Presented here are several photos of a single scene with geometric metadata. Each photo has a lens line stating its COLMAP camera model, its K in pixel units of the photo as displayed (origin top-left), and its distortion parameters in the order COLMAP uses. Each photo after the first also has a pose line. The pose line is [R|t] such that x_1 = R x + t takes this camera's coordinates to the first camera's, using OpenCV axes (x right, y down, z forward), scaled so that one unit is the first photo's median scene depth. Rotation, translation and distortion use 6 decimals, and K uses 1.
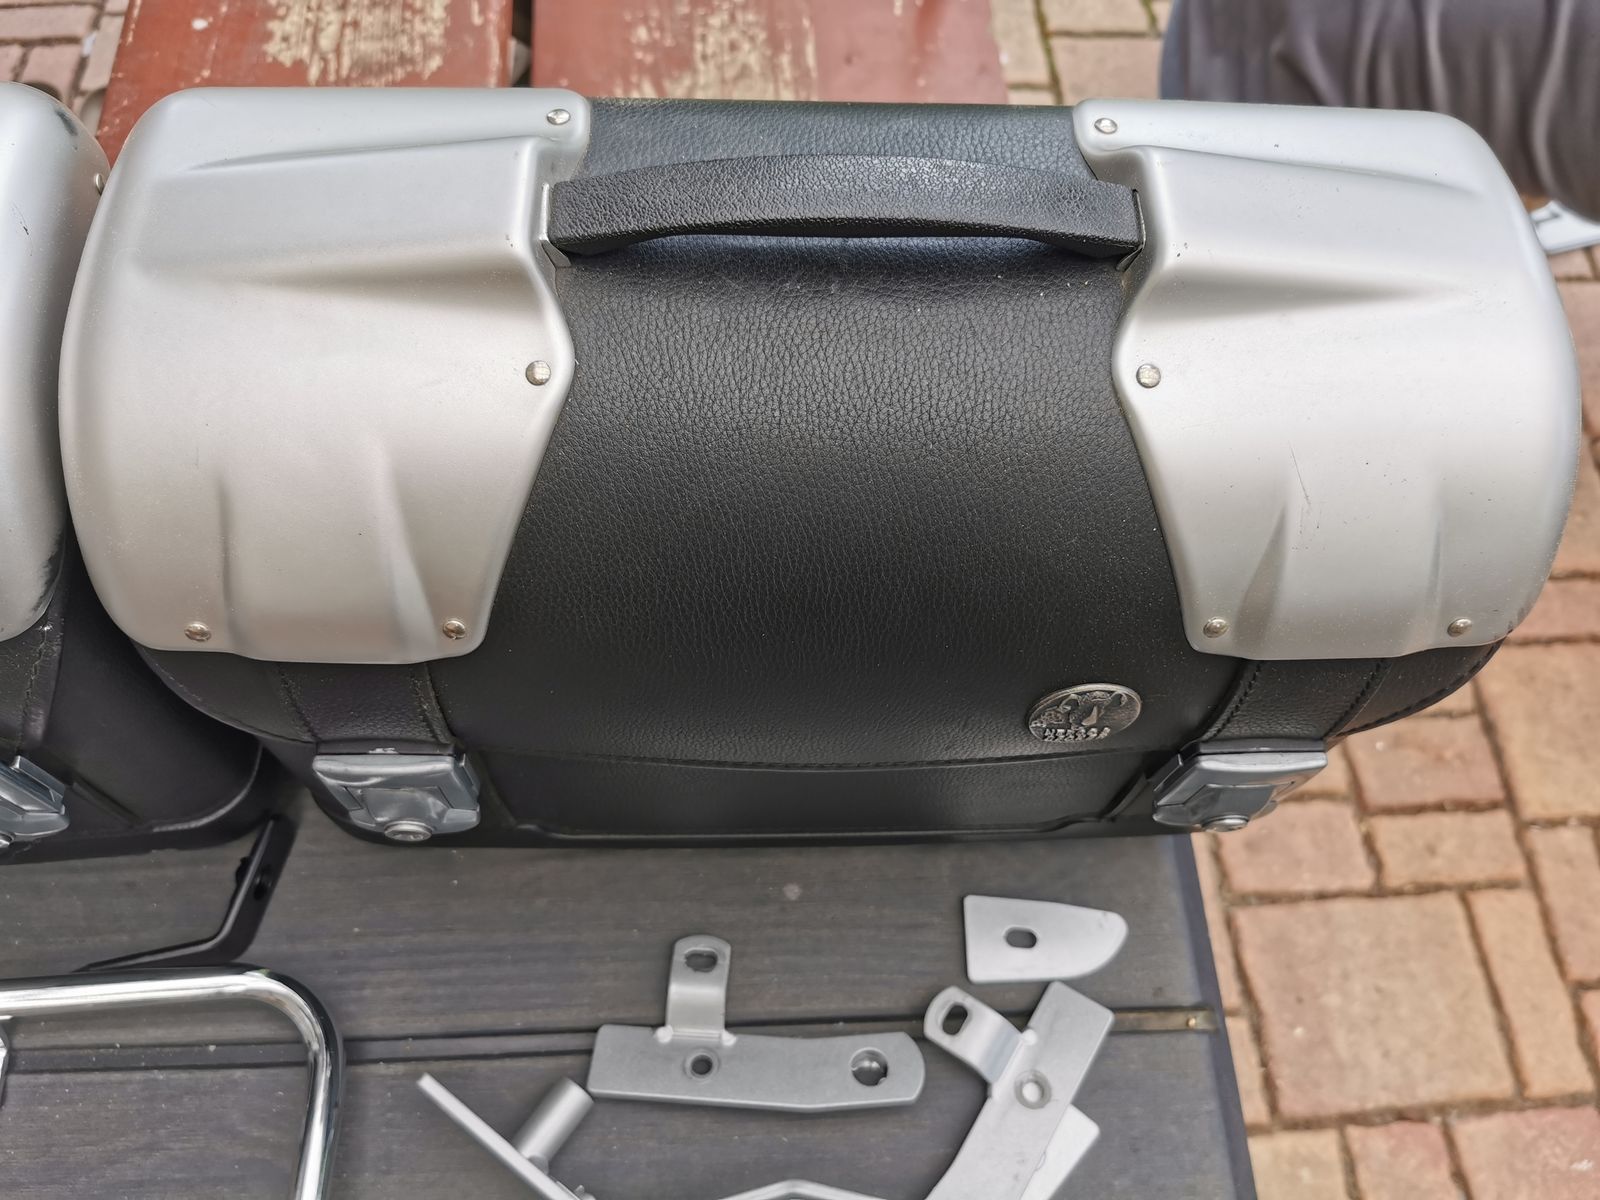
lens RADIAL K [[1262.8, 0, 800.0], [0, 1262.8, 600.0], [0, 0, 1]] dist [0.013279, -0.045468]
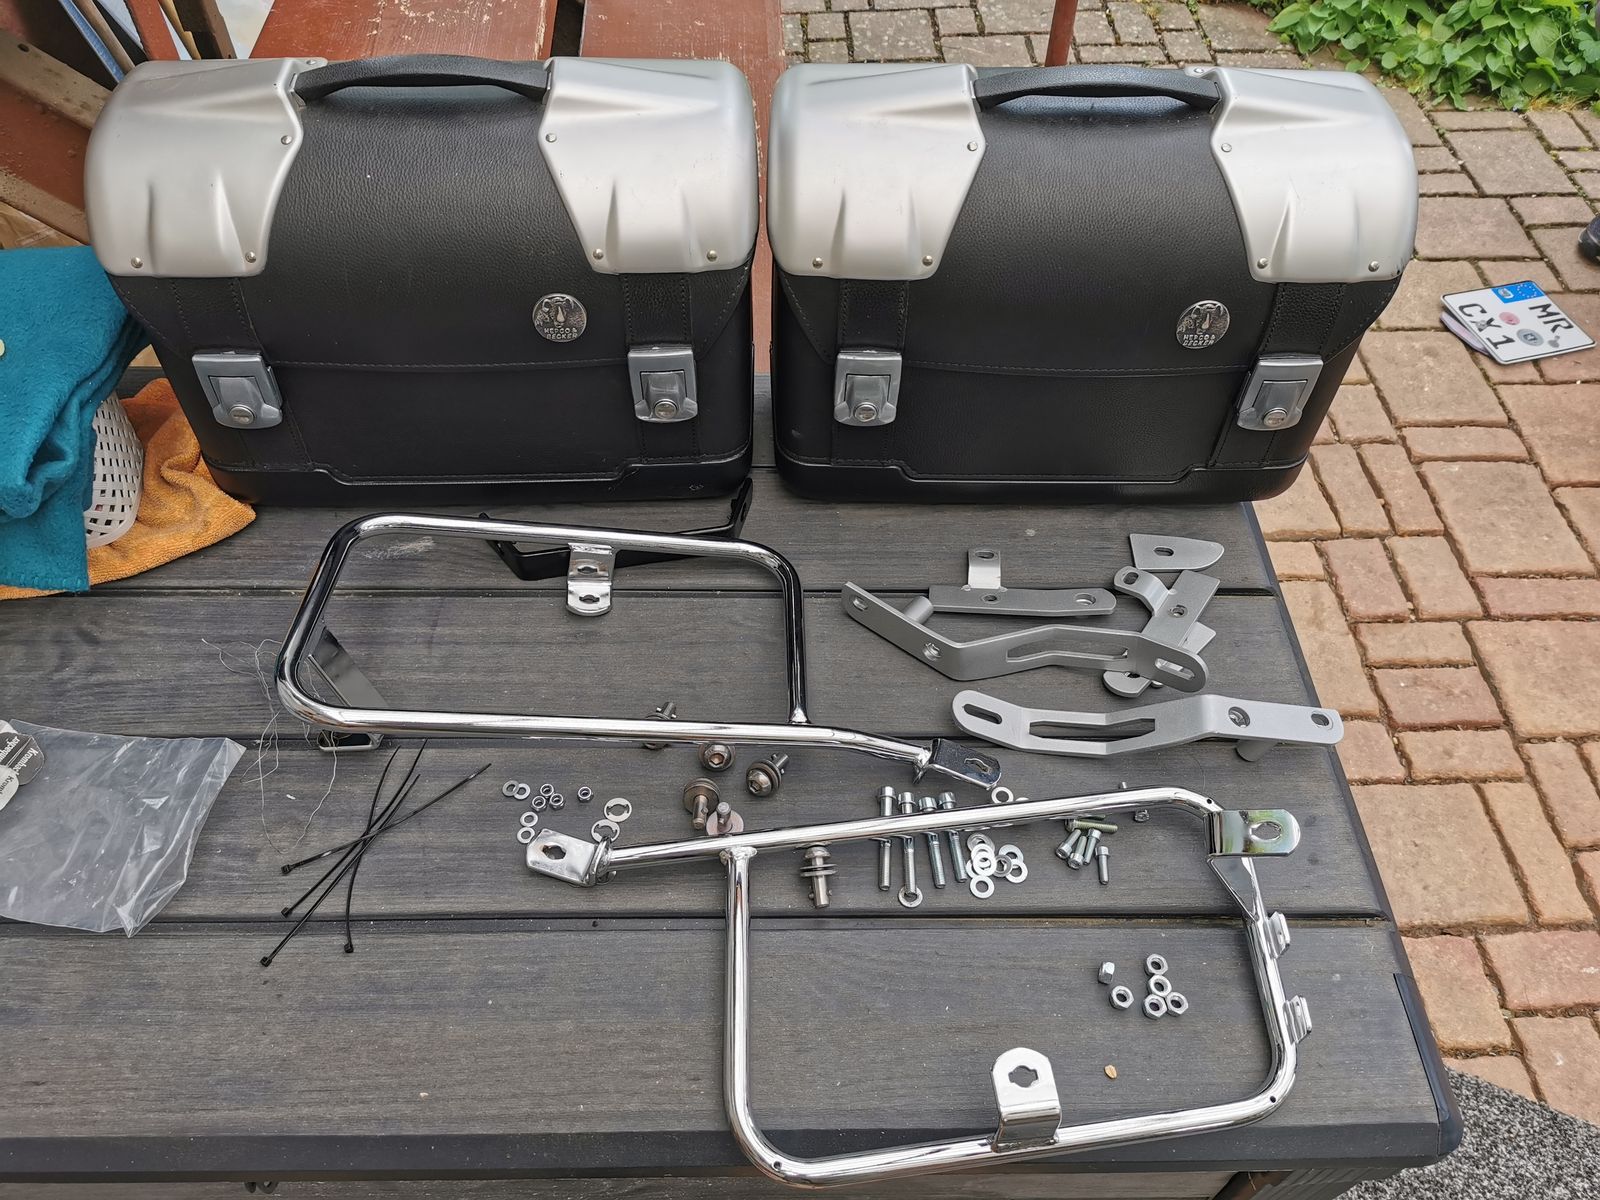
lens RADIAL K [[1237.7, 0, 798.9], [0, 1237.7, 596.6], [0, 0, 1]] dist [0.038109, -0.073395]
pose [[0.999231, -0.000726, -0.039191, -0.278501], [-0.007905, 0.975555, -0.219612, 0.745412], [0.038393, 0.219753, 0.974800, -0.724599]]
